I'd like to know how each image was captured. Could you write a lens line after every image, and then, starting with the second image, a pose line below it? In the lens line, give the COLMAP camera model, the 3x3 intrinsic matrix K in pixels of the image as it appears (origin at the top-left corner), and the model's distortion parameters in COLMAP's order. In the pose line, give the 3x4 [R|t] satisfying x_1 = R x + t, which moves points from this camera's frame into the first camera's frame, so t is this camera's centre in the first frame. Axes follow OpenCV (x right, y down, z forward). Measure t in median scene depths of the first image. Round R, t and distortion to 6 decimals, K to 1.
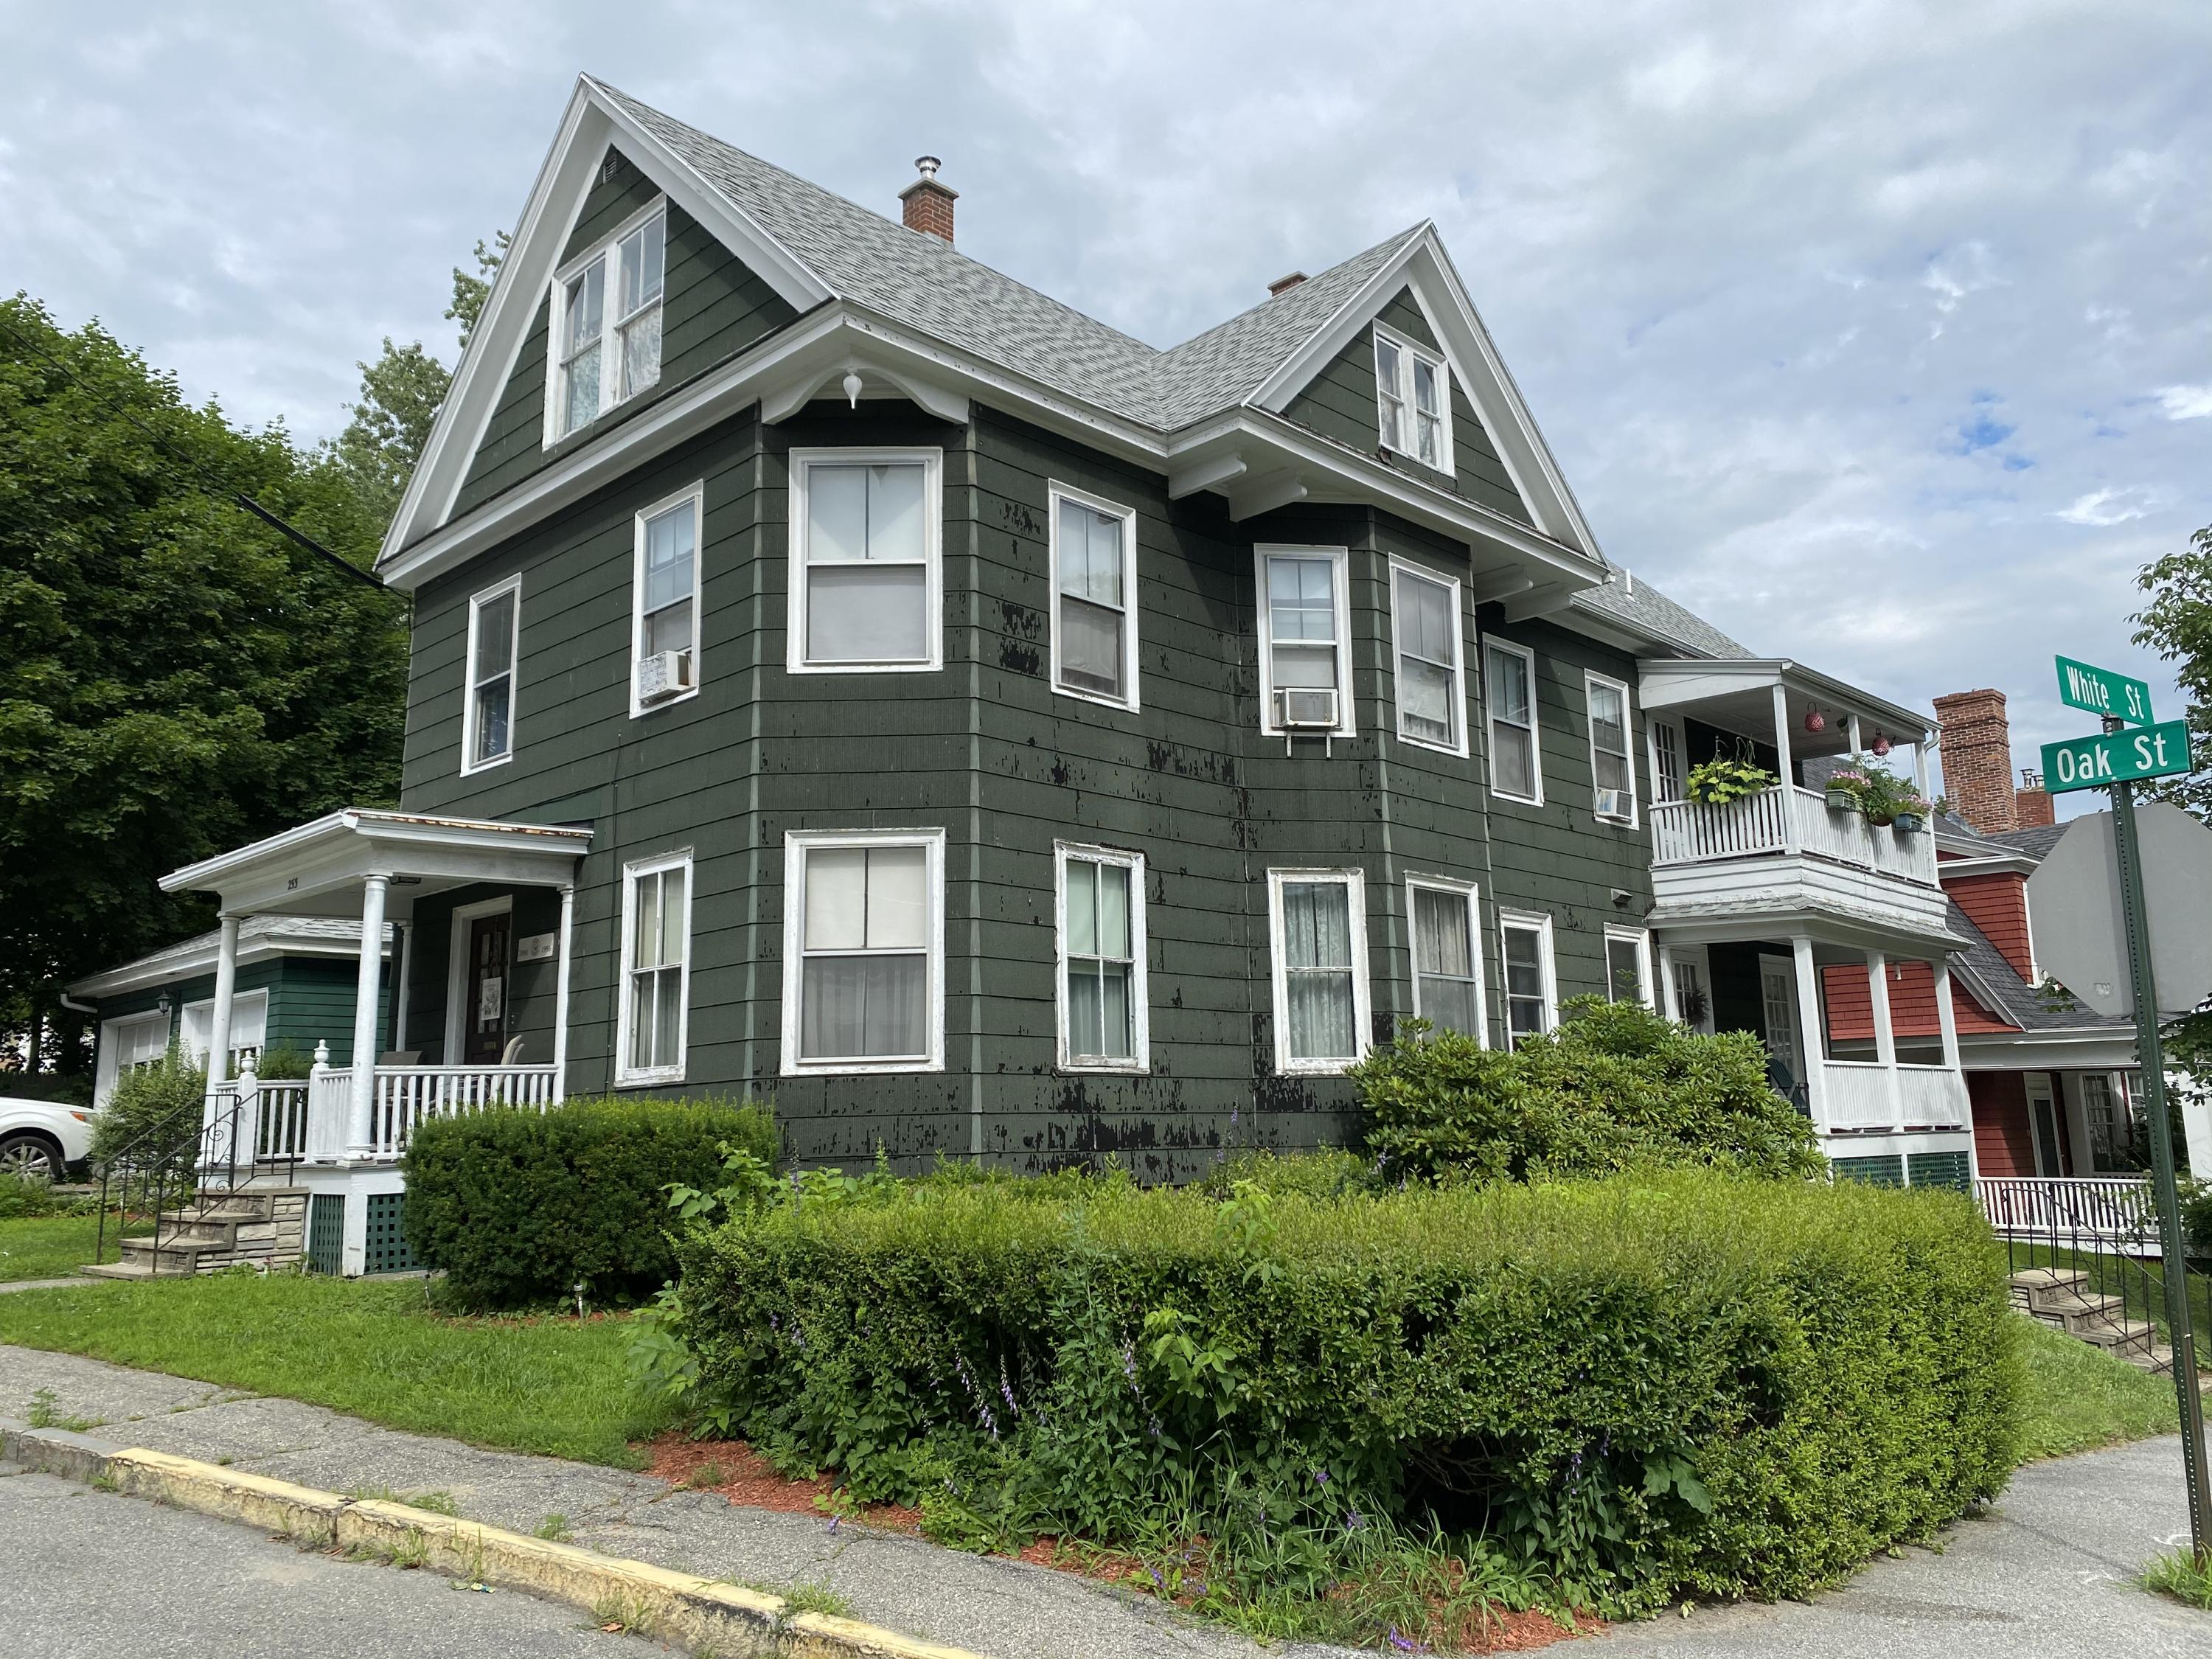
lens RADIAL K [[1659.4, 0, 1106.0], [0, 1659.4, 829.5], [0, 0, 1]] dist [0.206624, -0.437250]
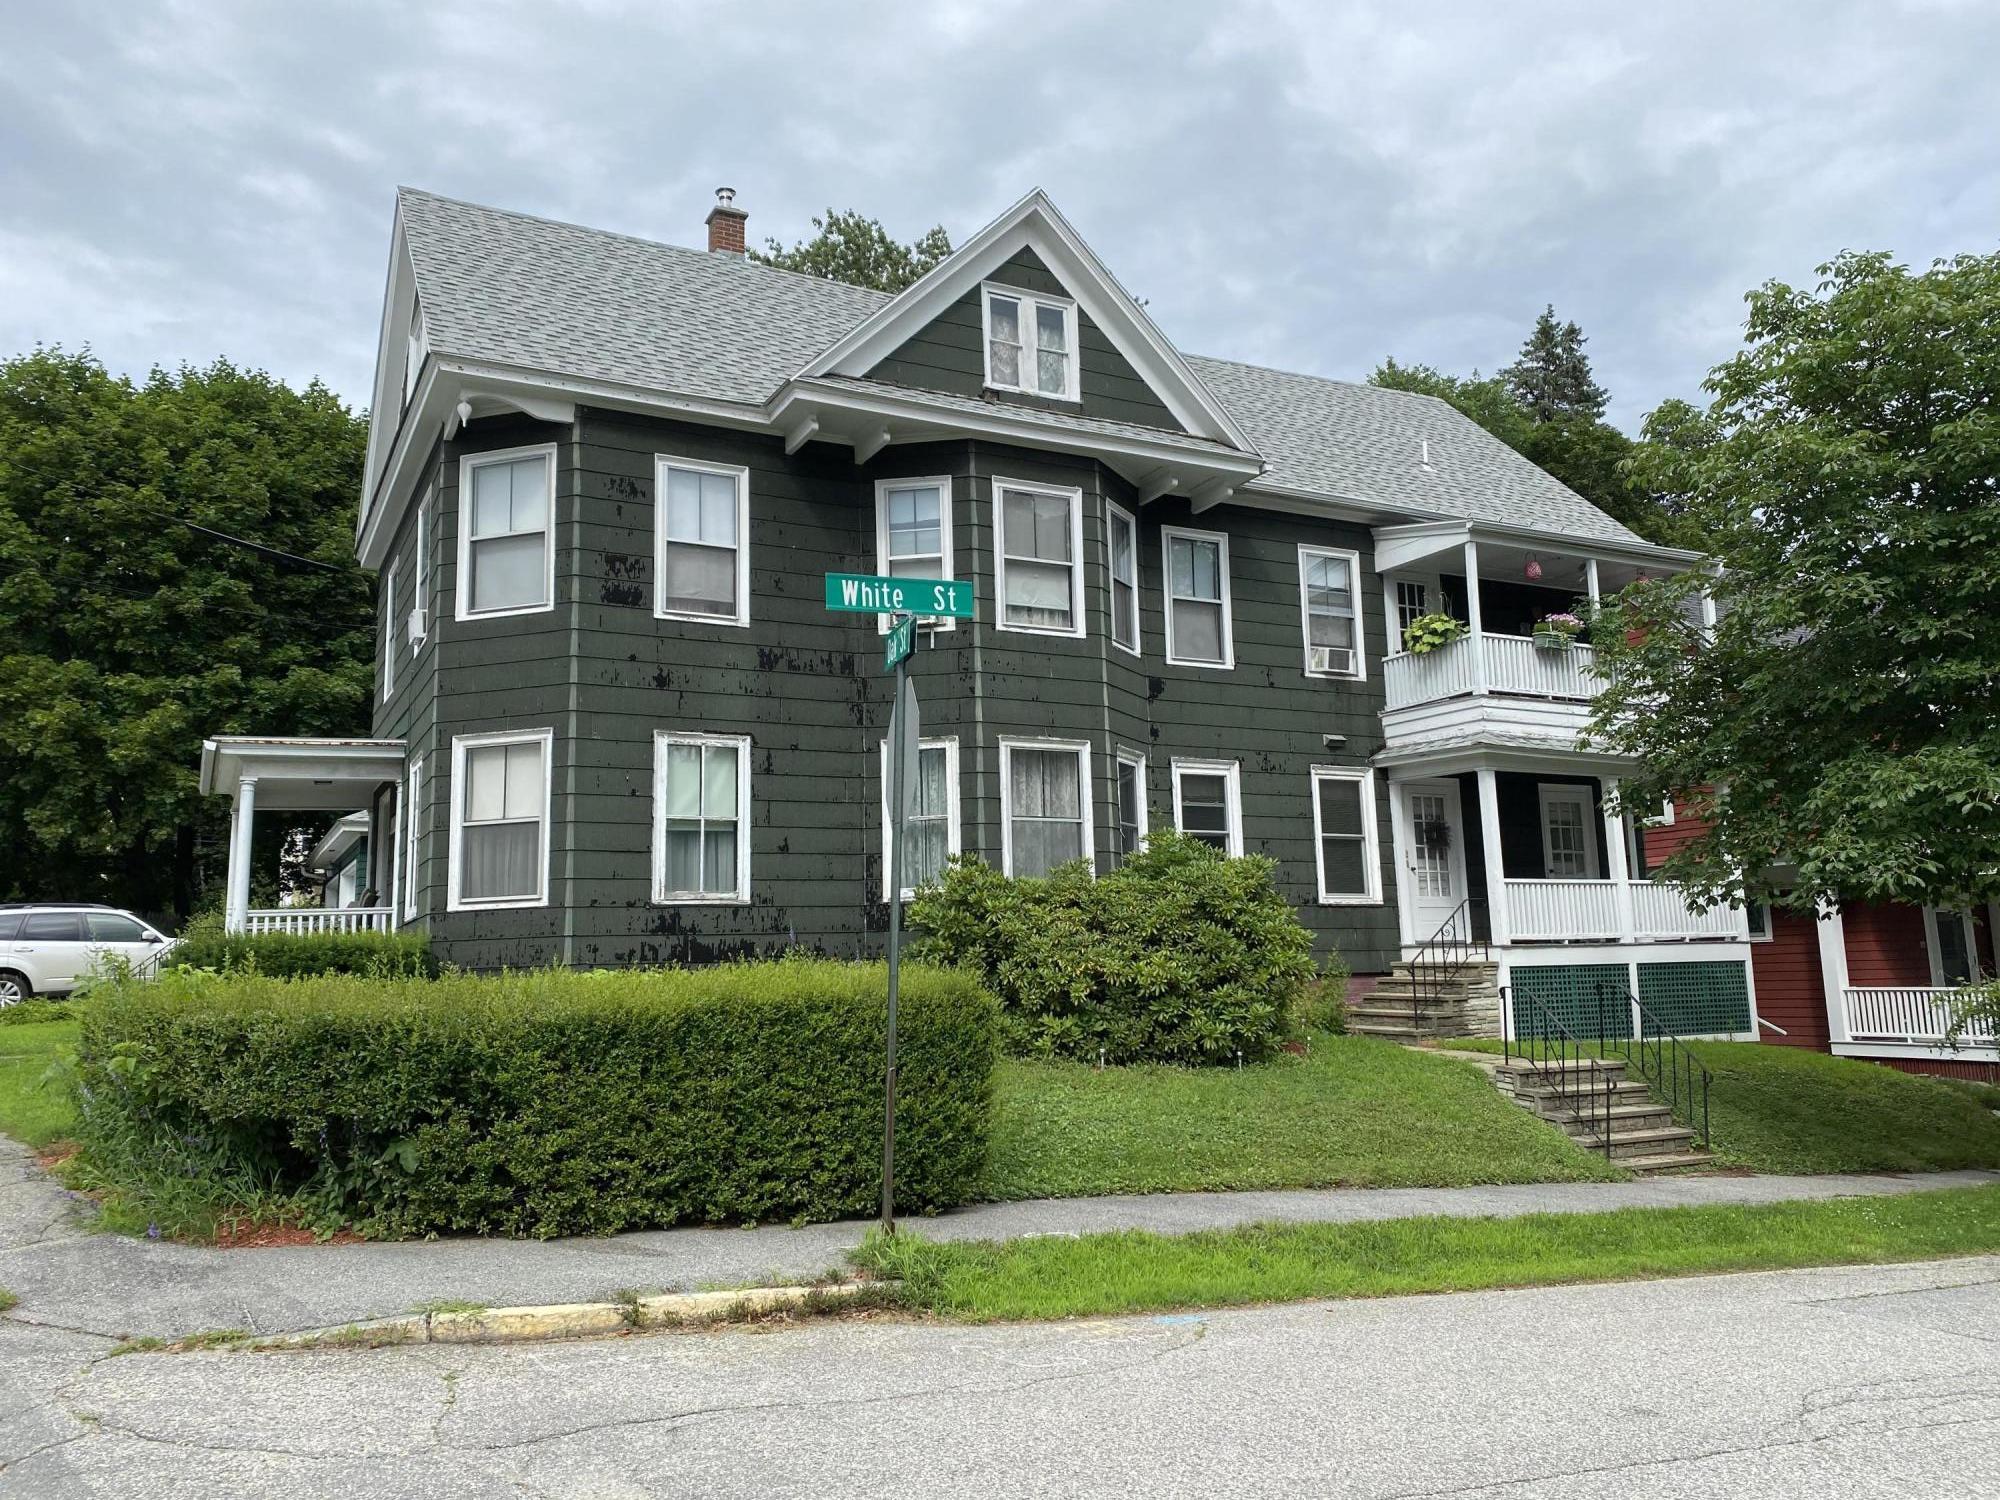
lens RADIAL K [[1500.4, 0, 1000.0], [0, 1500.4, 750.0], [0, 0, 1]] dist [0.206624, -0.437250]
pose [[0.953080, -0.054180, -0.297831, 0.534823], [0.063913, 0.997690, 0.023031, 0.010431], [0.295895, -0.040986, 0.954341, -0.062992]]
